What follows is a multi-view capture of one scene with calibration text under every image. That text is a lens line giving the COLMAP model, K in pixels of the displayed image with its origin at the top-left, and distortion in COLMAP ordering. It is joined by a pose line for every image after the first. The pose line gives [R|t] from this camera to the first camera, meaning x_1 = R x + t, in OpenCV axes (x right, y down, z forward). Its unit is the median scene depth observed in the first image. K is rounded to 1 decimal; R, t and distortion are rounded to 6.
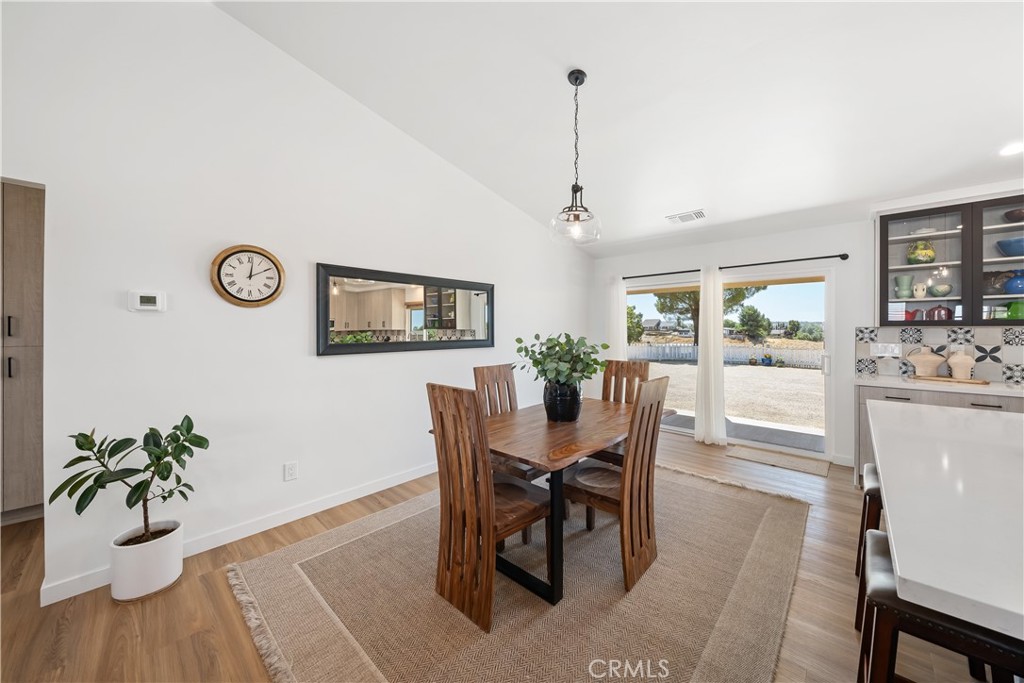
lens RADIAL K [[364.5, 0, 533.1], [0, 364.5, 331.8], [0, 0, 1]] dist [0.001981, -0.000183]
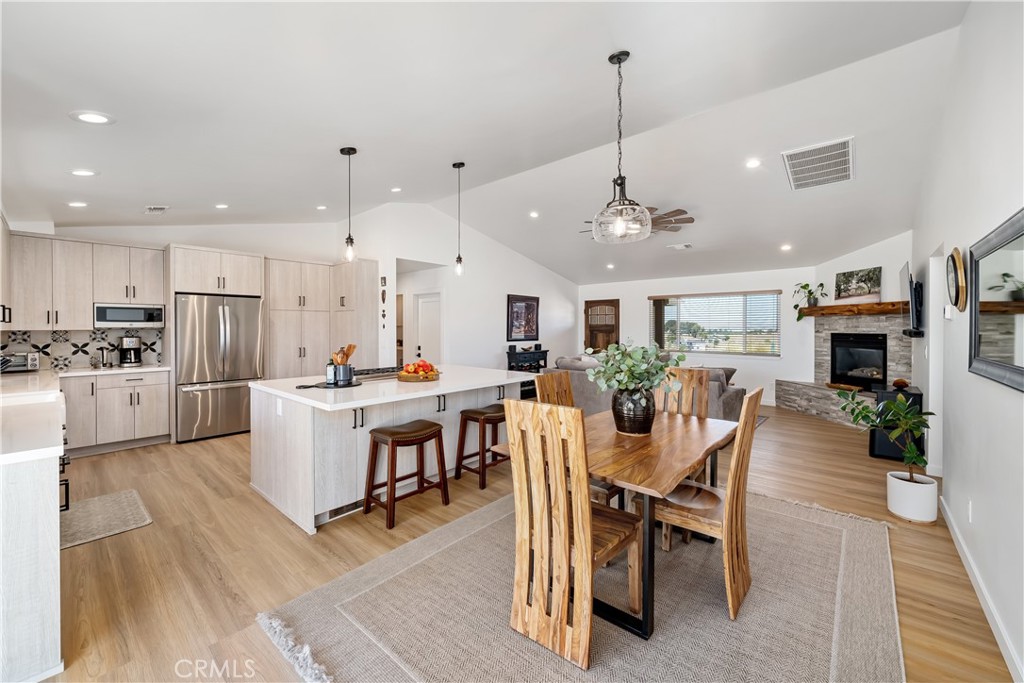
lens RADIAL K [[398.2, 0, 536.0], [0, 398.2, 329.5], [0, 0, 1]] dist [0.000445, 0.000103]
pose [[-0.999415, -0.000744, -0.034178, 0.306464], [-0.001082, 0.999951, 0.009880, -0.026698], [0.034169, 0.009911, -0.999367, 1.686717]]
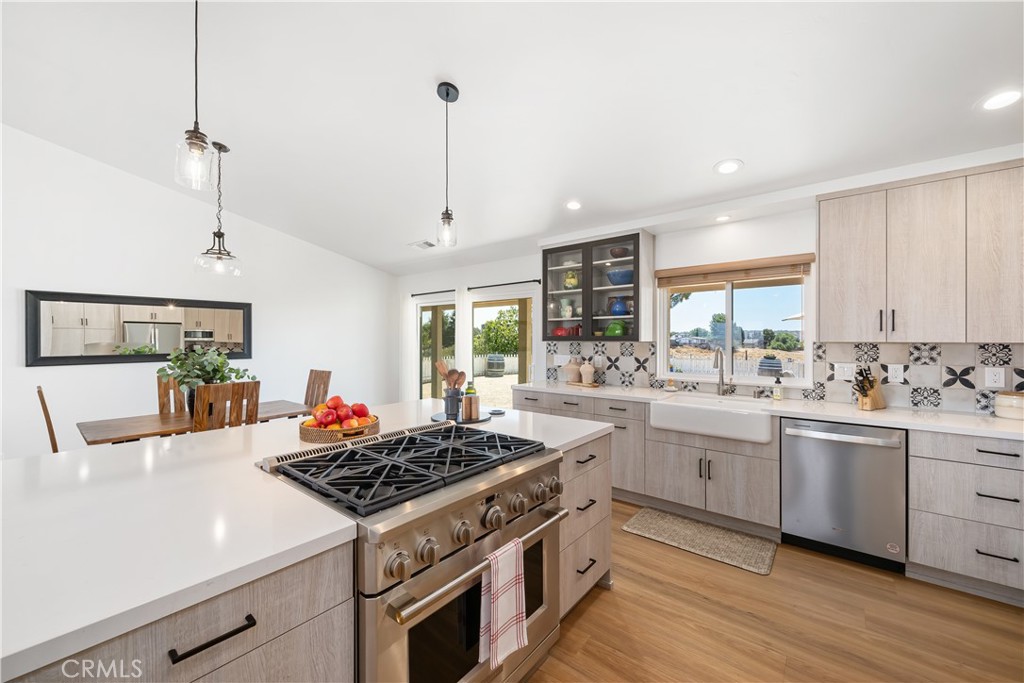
lens RADIAL K [[398.2, 0, 516.7], [0, 398.2, 340.7], [0, 0, 1]] dist [0.000445, 0.000103]
pose [[0.999168, -0.001336, 0.040750, 0.931031], [0.001396, 0.999998, -0.001445, -0.015689], [-0.040748, 0.001500, 0.999168, -0.365937]]
